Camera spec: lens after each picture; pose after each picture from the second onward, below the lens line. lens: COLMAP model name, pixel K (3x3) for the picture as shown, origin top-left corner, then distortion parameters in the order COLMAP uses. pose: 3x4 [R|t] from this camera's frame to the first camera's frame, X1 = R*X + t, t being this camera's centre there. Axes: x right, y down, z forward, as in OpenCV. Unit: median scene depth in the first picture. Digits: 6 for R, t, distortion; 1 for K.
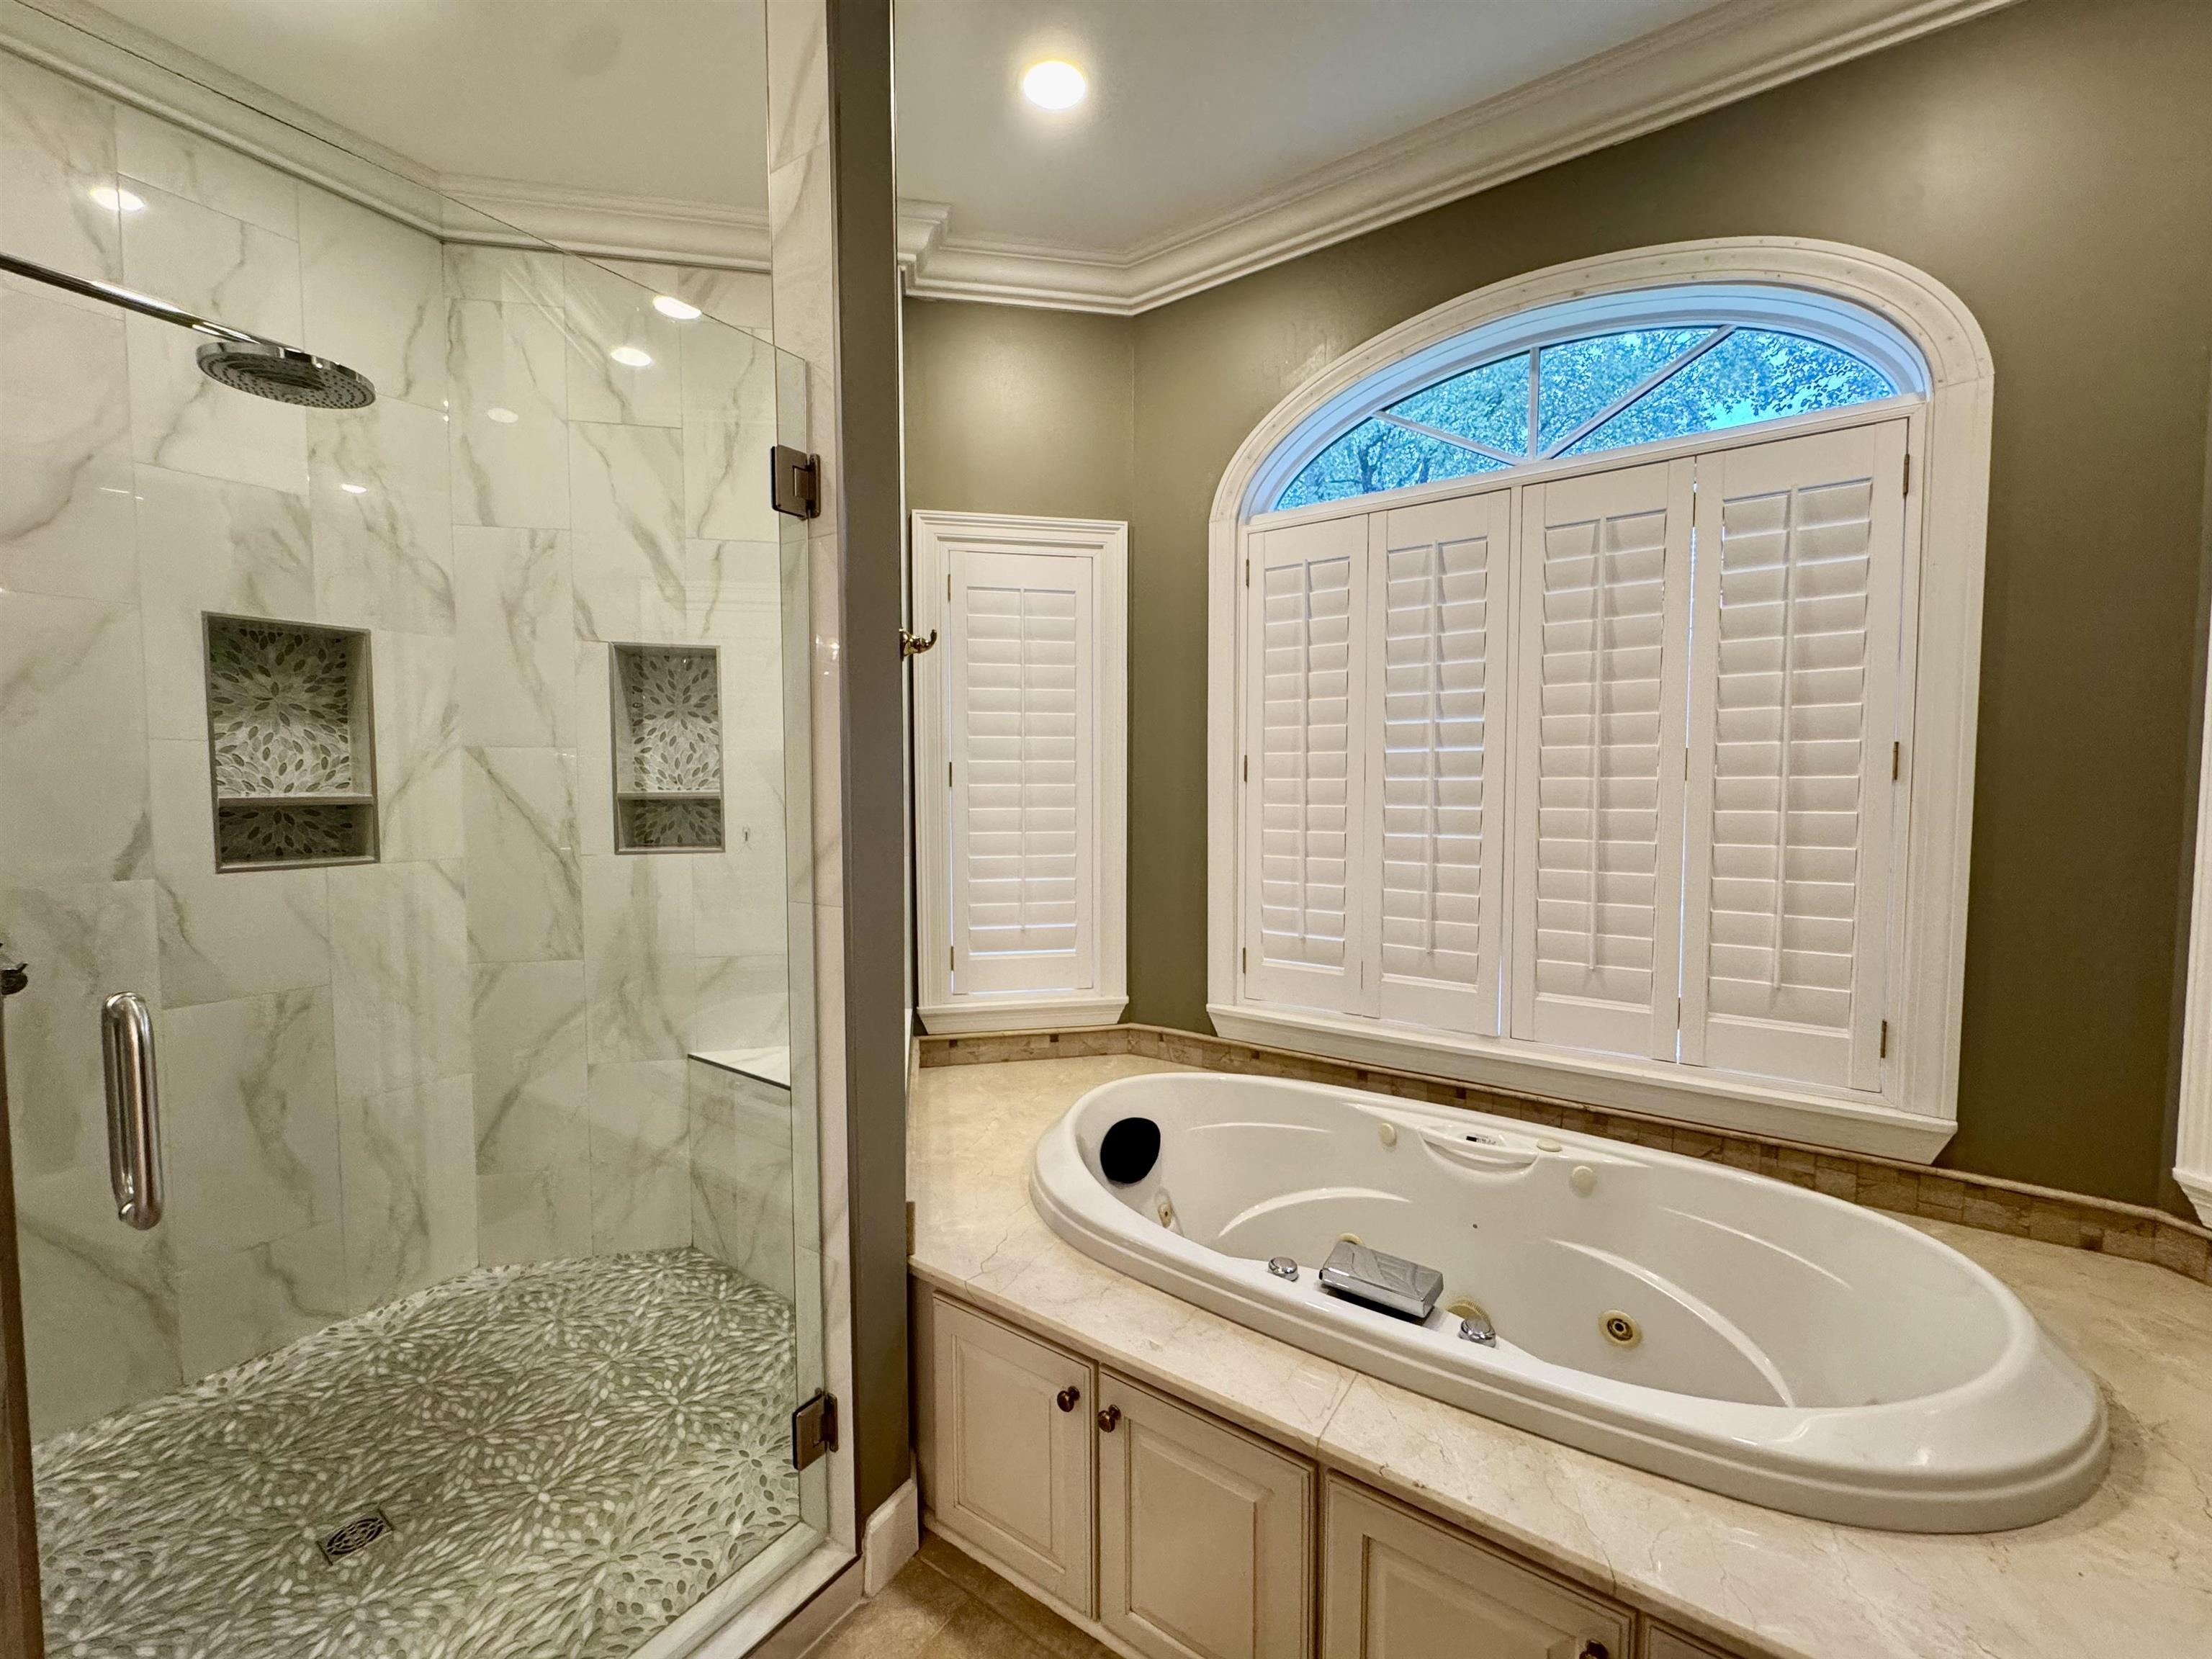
lens RADIAL K [[884.6, 0, 1109.0], [0, 884.6, 825.8], [0, 0, 1]] dist [-0.002428, 0.000172]
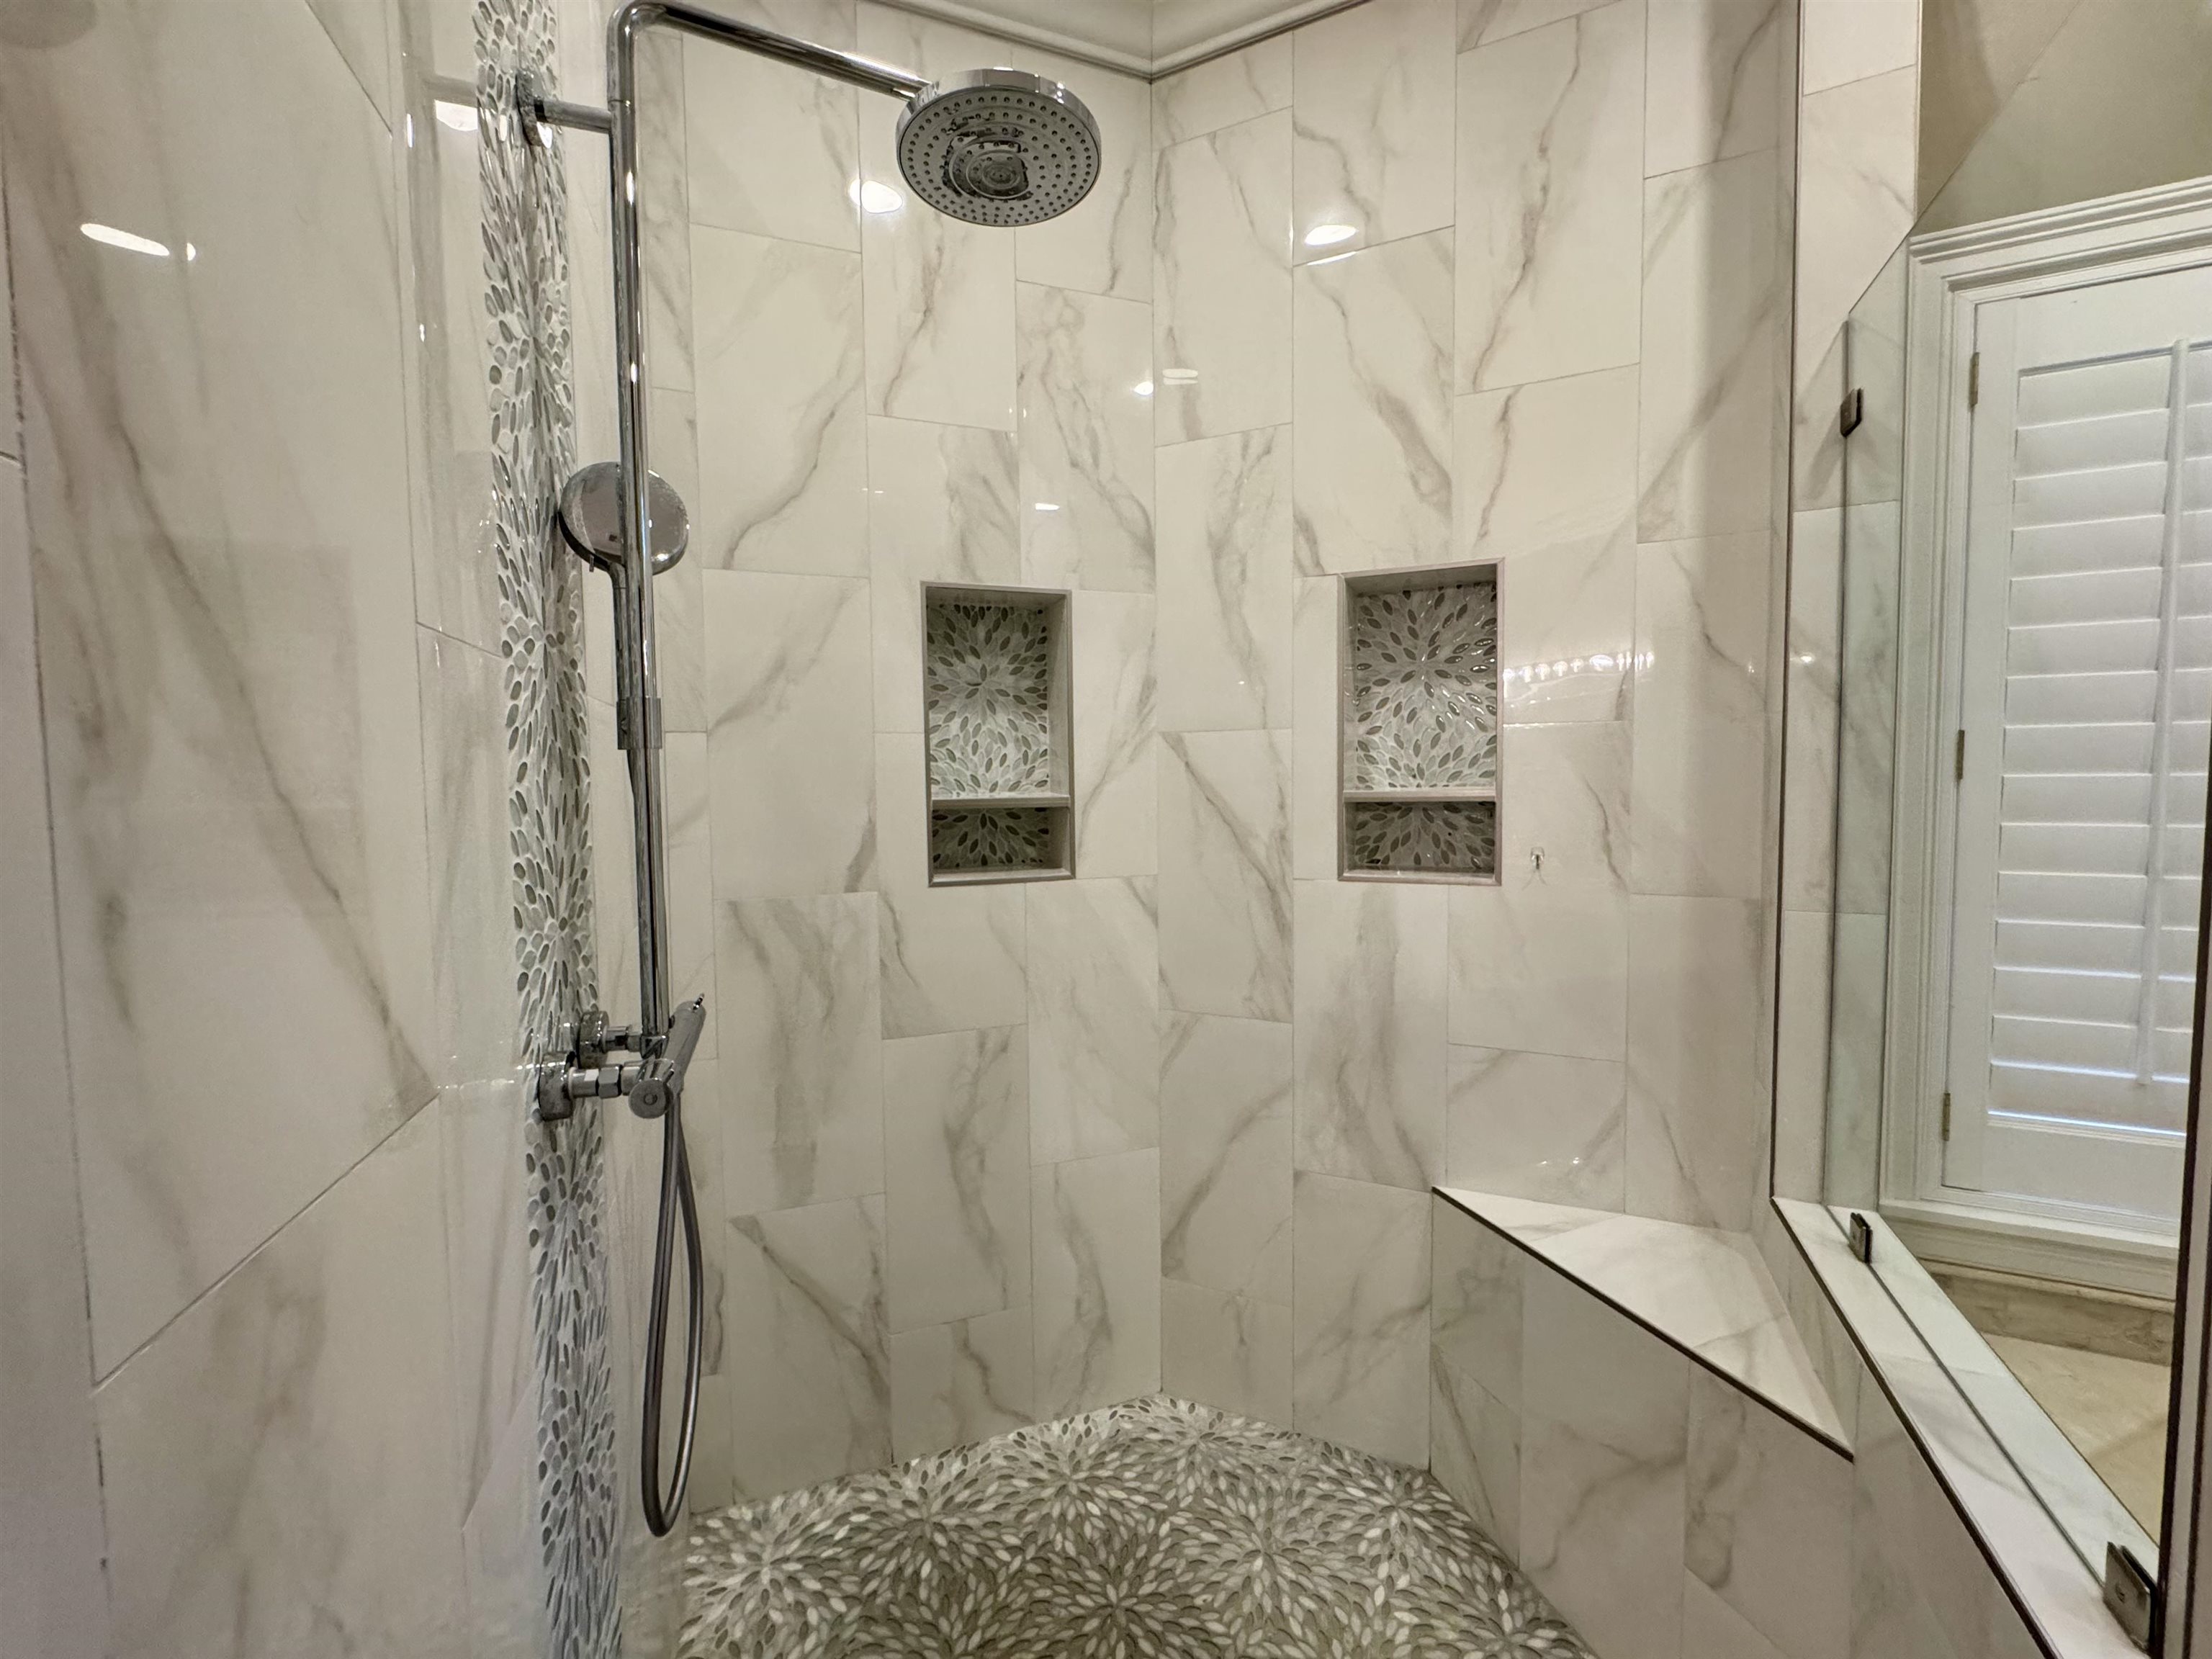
lens RADIAL K [[884.6, 0, 1109.0], [0, 884.6, 825.8], [0, 0, 1]] dist [-0.002428, 0.000172]
pose [[0.810373, 0.021843, -0.585506, -0.326144], [-0.018025, 0.999761, 0.012349, -0.017415], [0.585636, 0.000546, 0.810574, 0.360167]]
